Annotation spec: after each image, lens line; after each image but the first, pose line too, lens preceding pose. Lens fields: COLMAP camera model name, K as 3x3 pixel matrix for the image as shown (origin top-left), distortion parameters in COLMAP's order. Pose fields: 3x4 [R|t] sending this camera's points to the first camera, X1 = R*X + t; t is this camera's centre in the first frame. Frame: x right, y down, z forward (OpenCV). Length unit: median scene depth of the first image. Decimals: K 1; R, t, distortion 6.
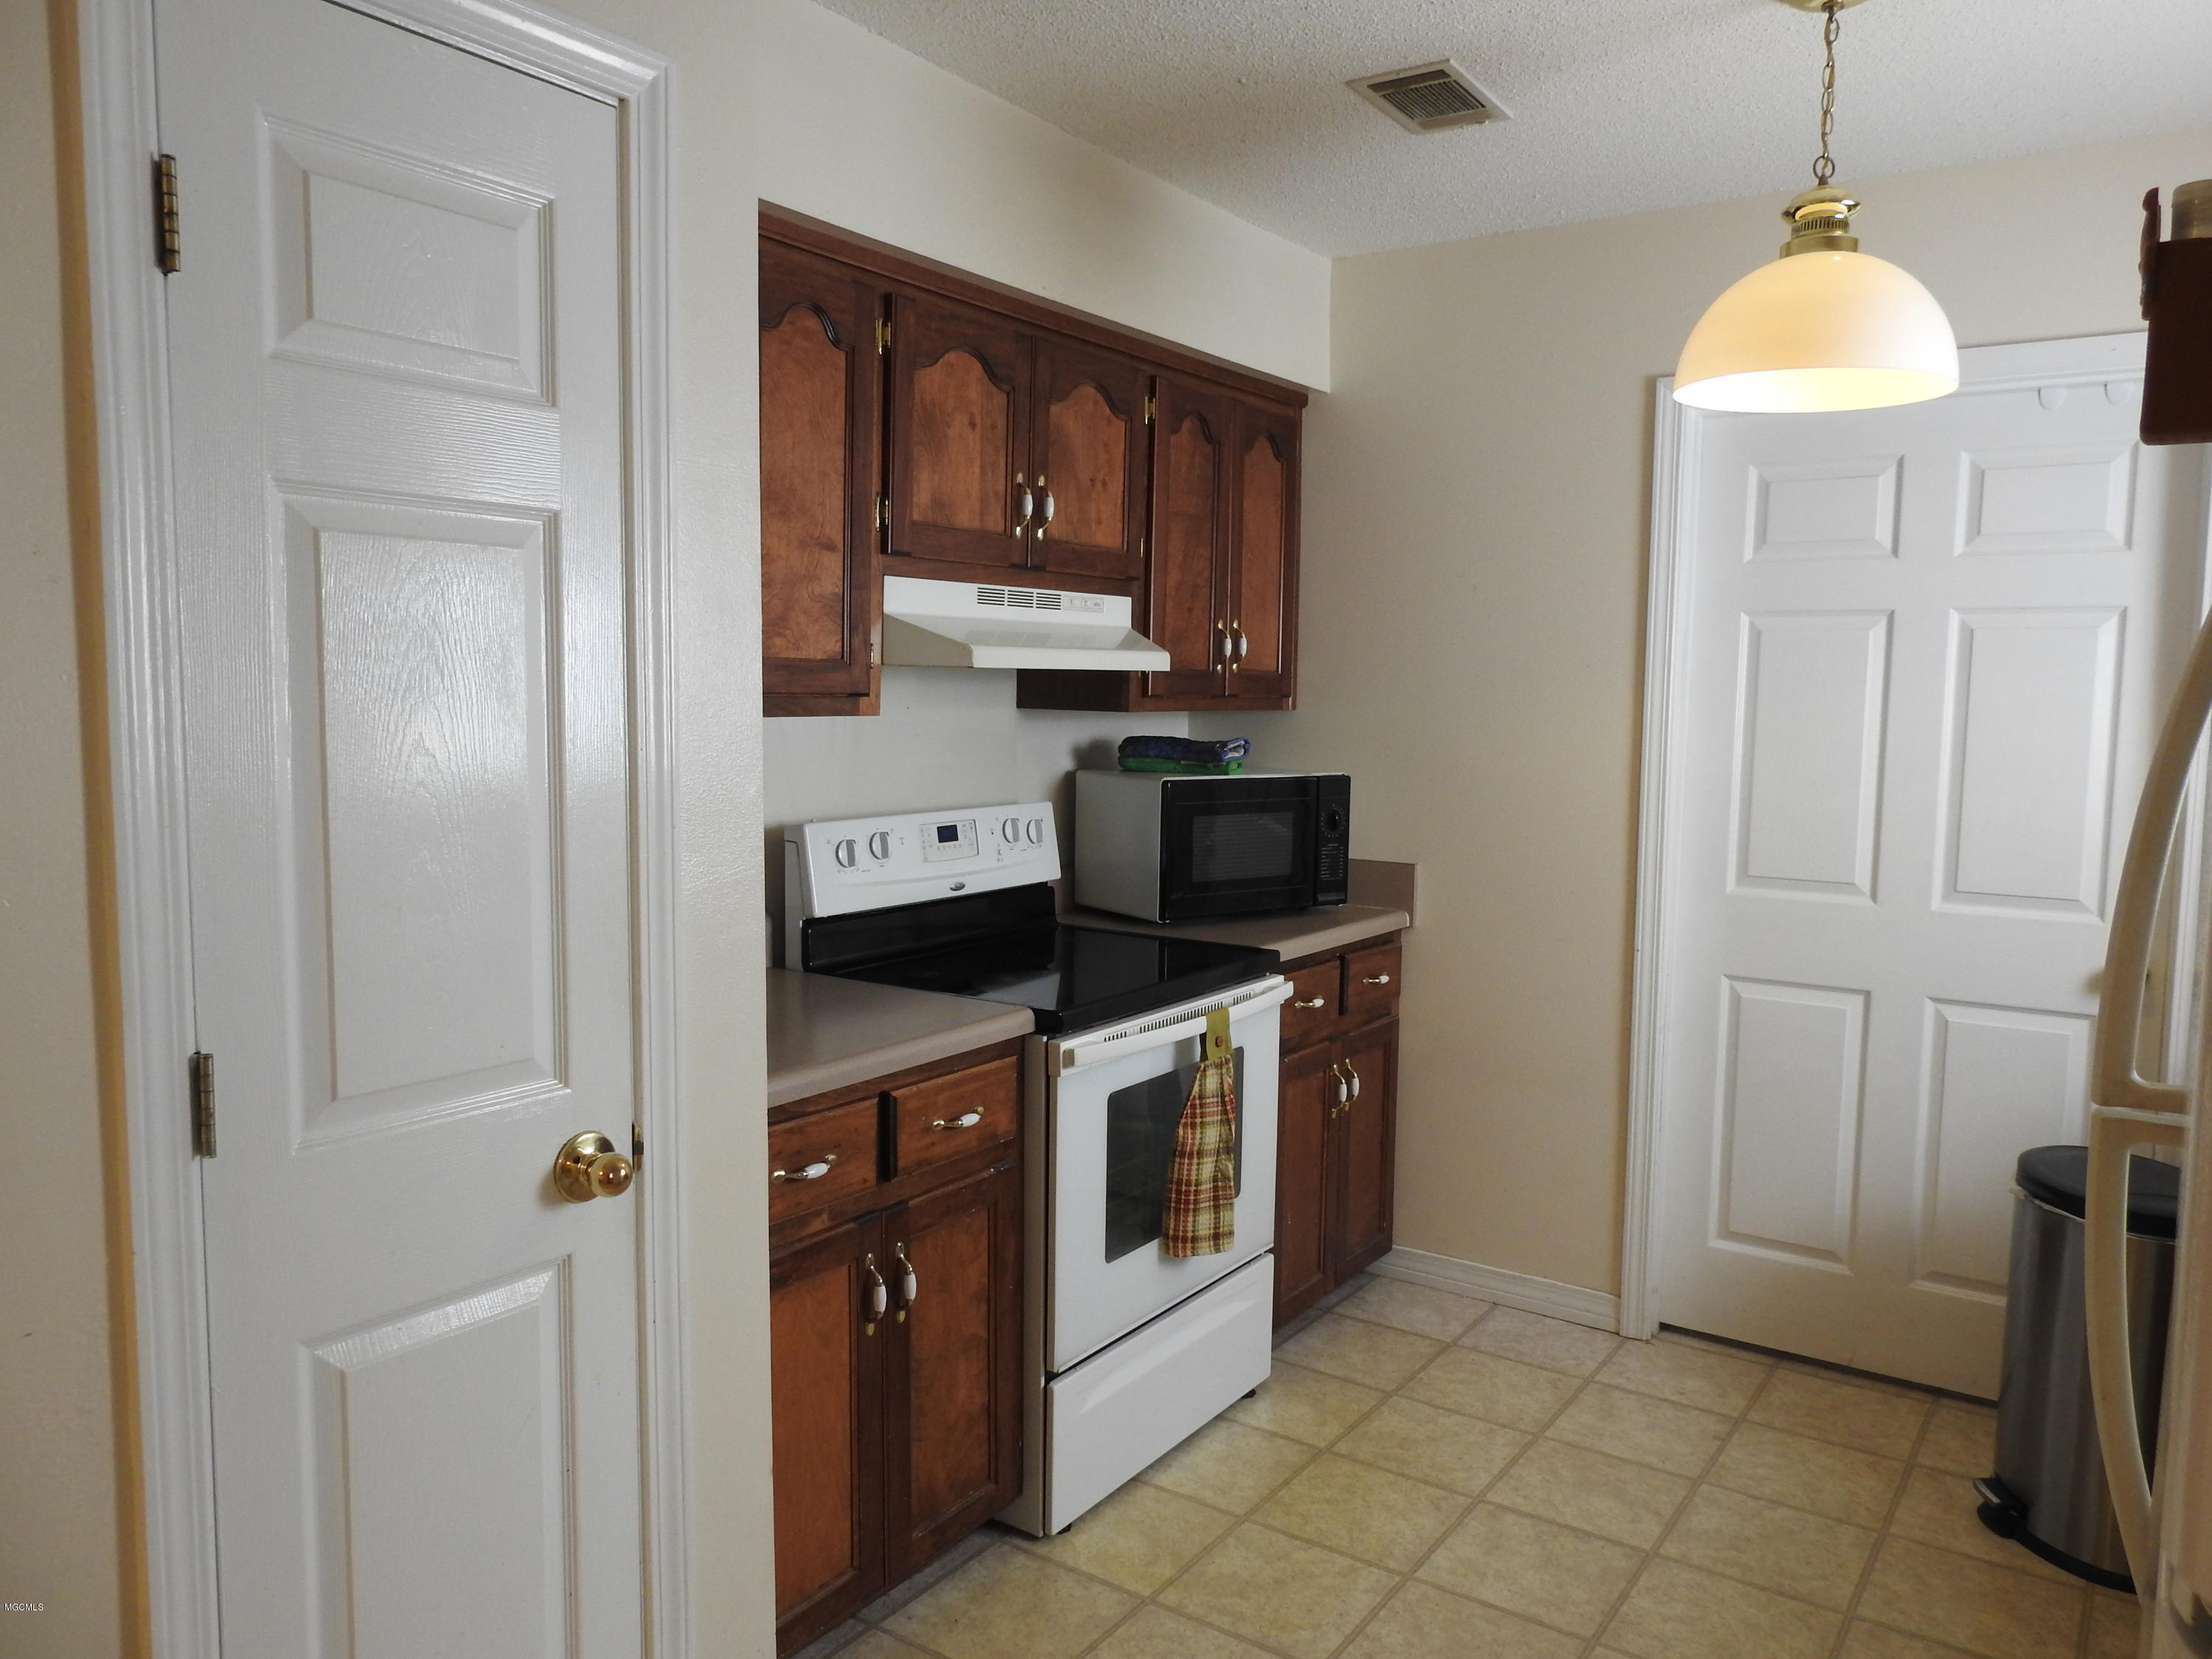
lens RADIAL K [[1585.0, 0, 1104.9], [0, 1585.0, 835.9], [0, 0, 1]] dist [0.002525, 0.001362]
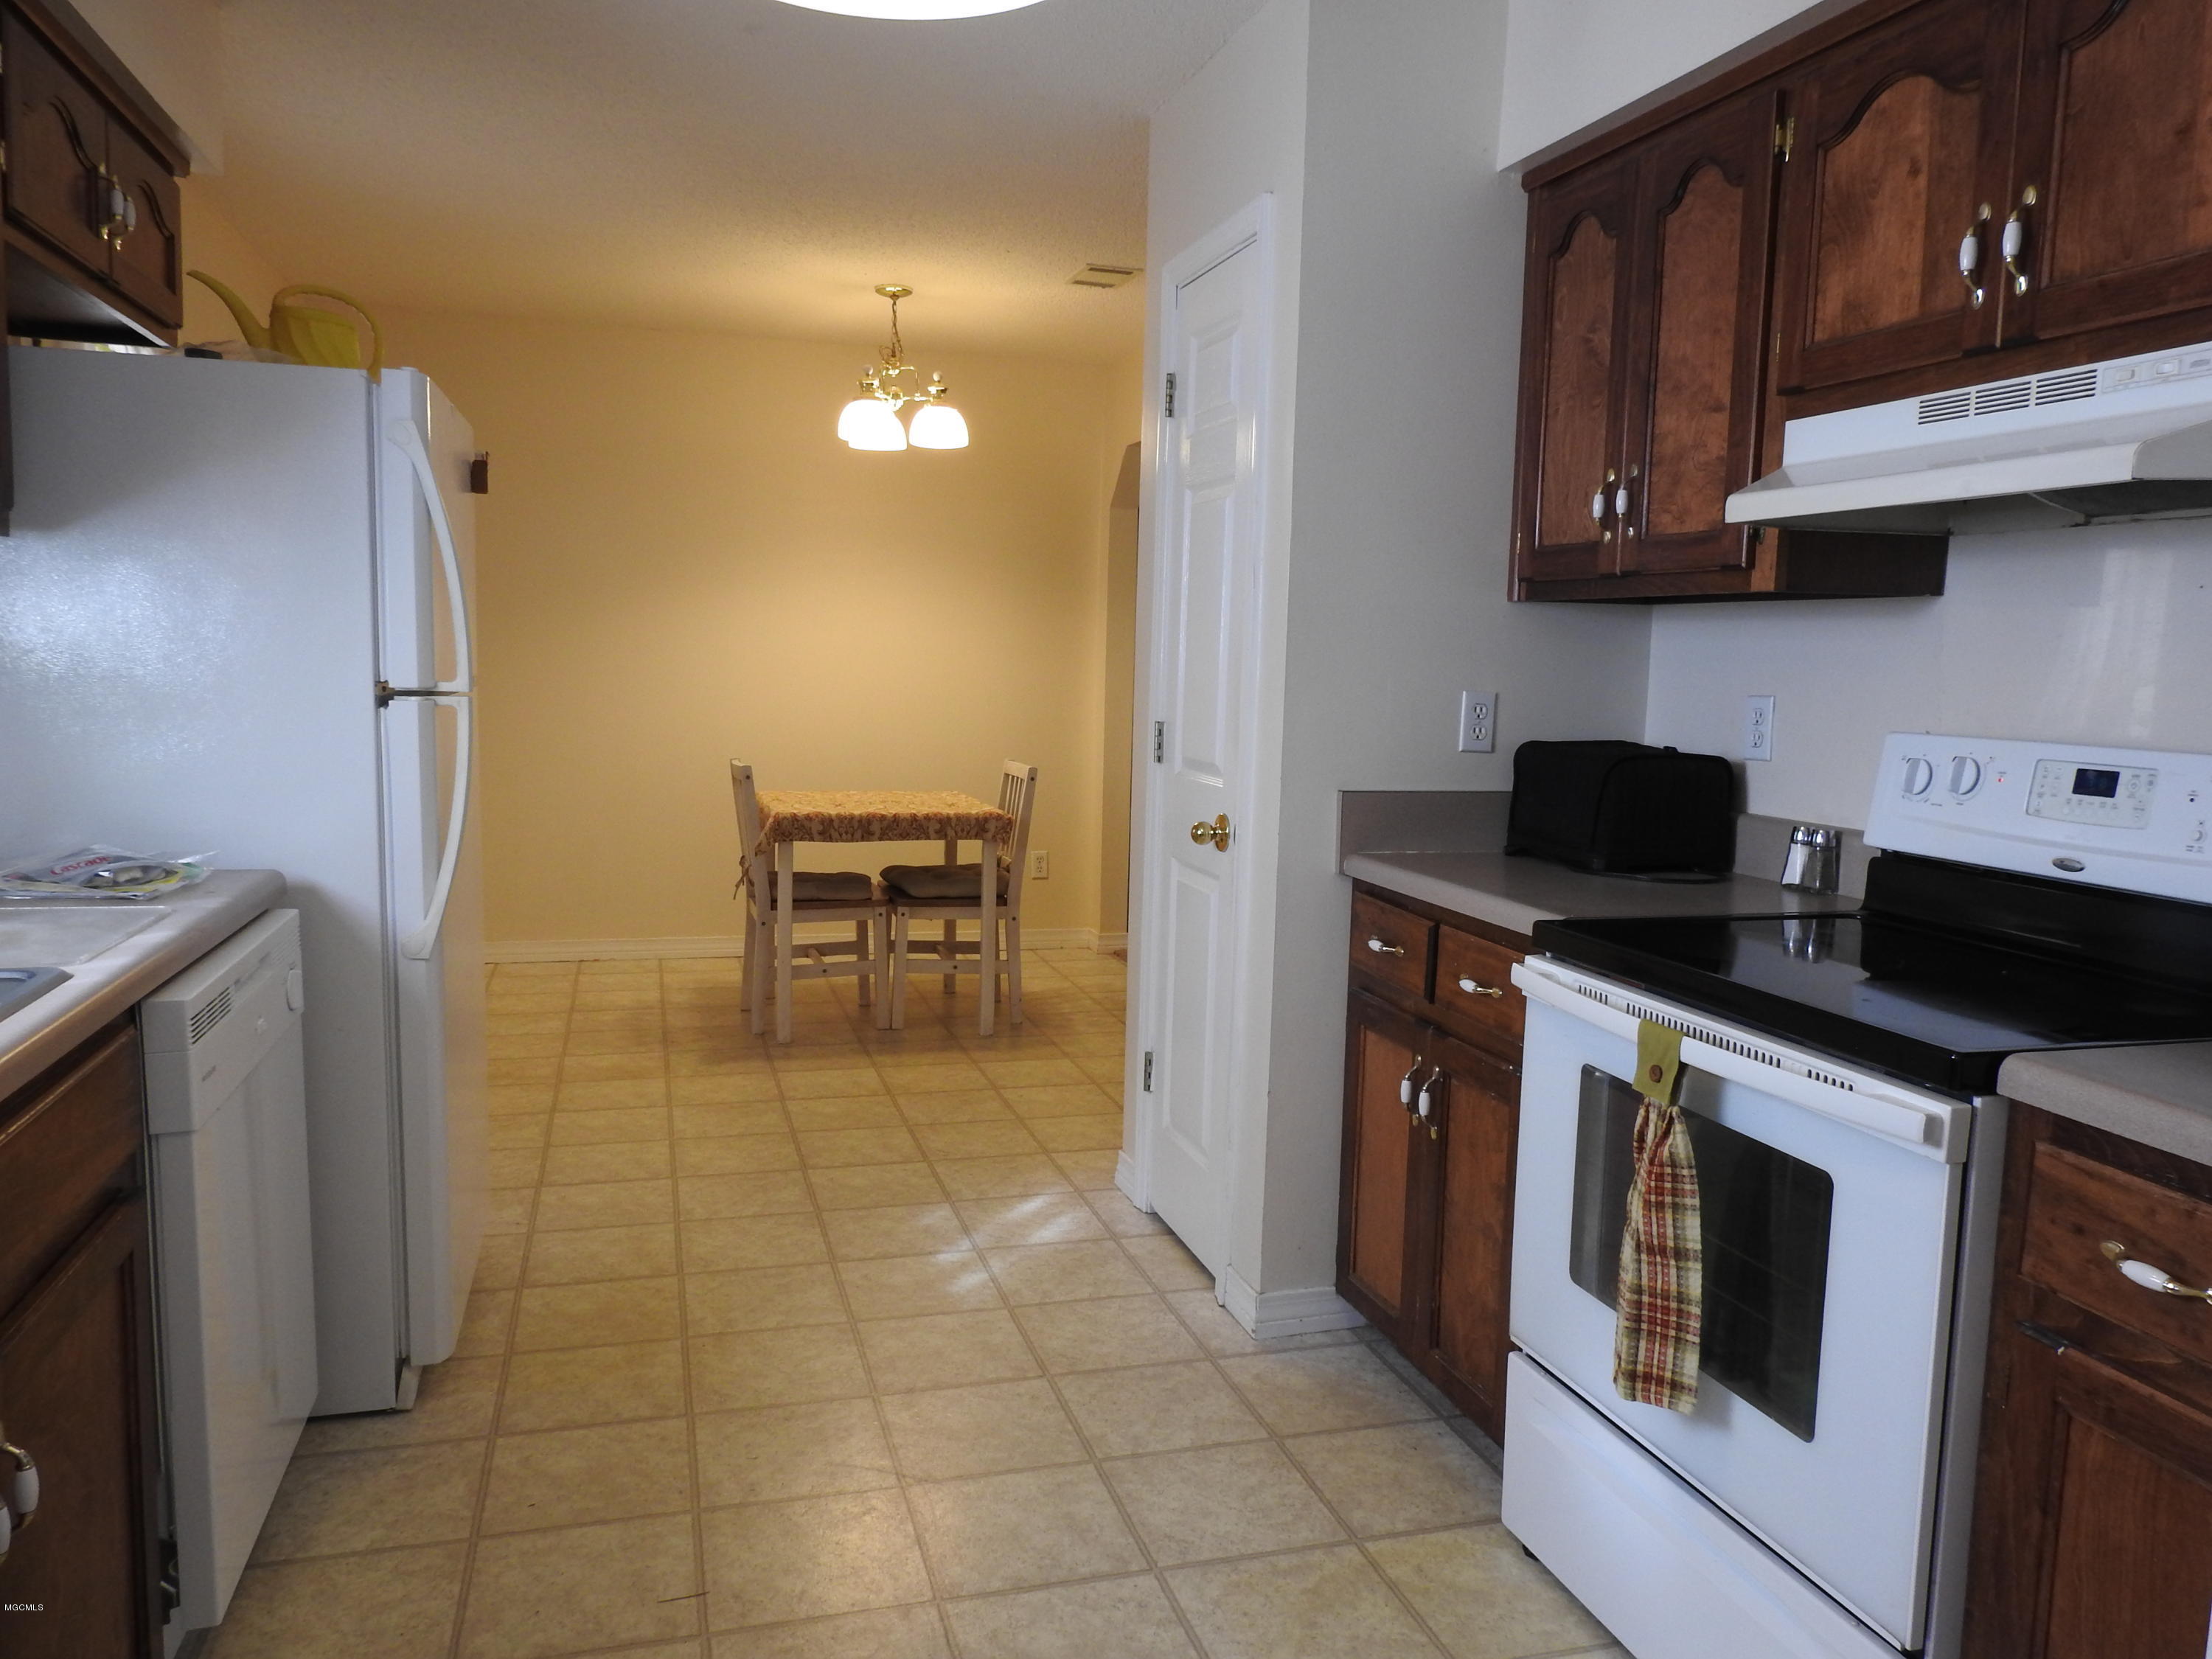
lens RADIAL K [[1585.0, 0, 1102.6], [0, 1585.0, 823.3], [0, 0, 1]] dist [0.002525, 0.001362]
pose [[-0.625148, 0.059115, -0.778264, 0.723225], [-0.106057, 0.981445, 0.159740, -0.050191], [0.773267, 0.182402, -0.607279, 1.224432]]
